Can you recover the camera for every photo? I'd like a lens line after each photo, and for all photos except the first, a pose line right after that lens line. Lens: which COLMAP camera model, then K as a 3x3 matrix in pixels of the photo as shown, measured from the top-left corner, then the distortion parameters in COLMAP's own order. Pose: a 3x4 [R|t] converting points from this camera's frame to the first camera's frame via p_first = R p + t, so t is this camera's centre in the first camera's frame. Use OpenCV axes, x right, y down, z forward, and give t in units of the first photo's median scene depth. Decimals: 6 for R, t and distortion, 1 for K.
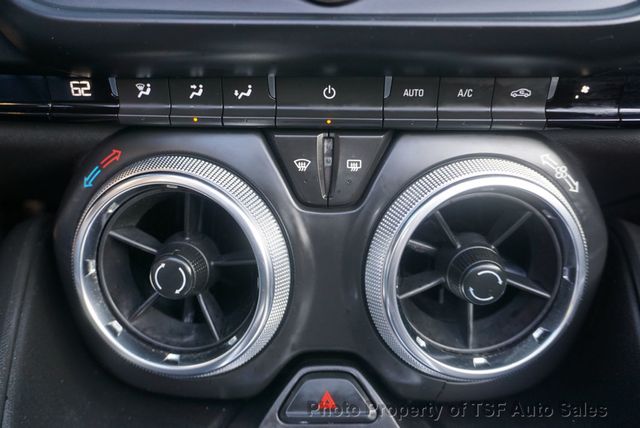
lens RADIAL K [[622.1, 0, 320.0], [0, 622.1, 214.0], [0, 0, 1]] dist [-0.004809, 0.001913]
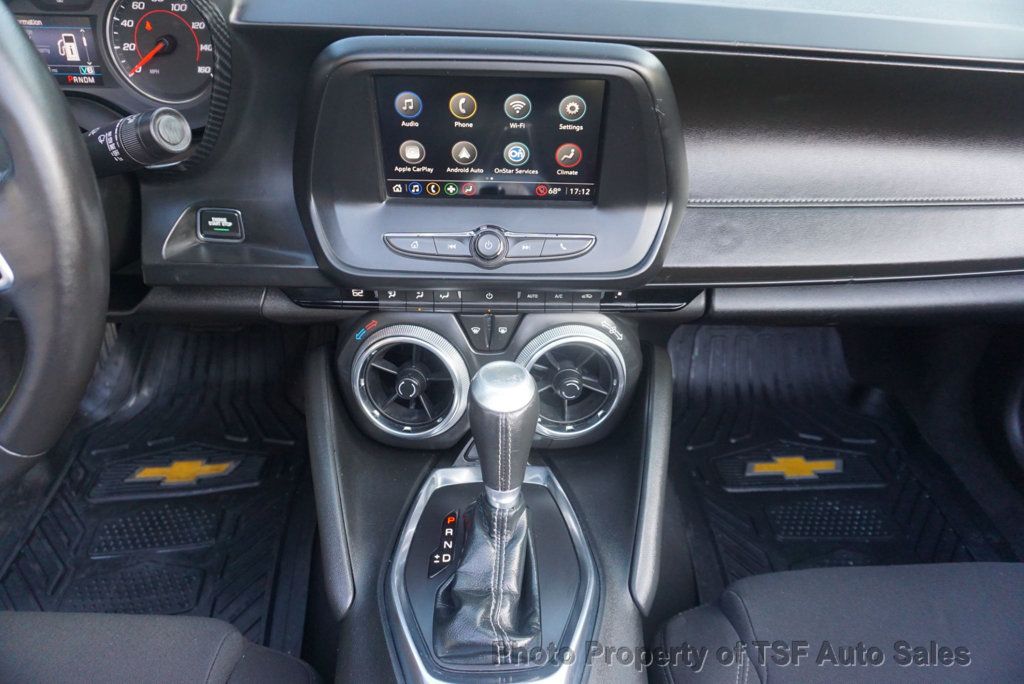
lens RADIAL K [[693.9, 0, 512.0], [0, 693.9, 342.0], [0, 0, 1]] dist [-0.033505, 0.026260]
pose [[0.998941, -0.011981, 0.044426, -0.011050], [0.005334, 0.989148, 0.146824, -0.339214], [-0.045703, -0.146431, 0.988165, -1.060928]]
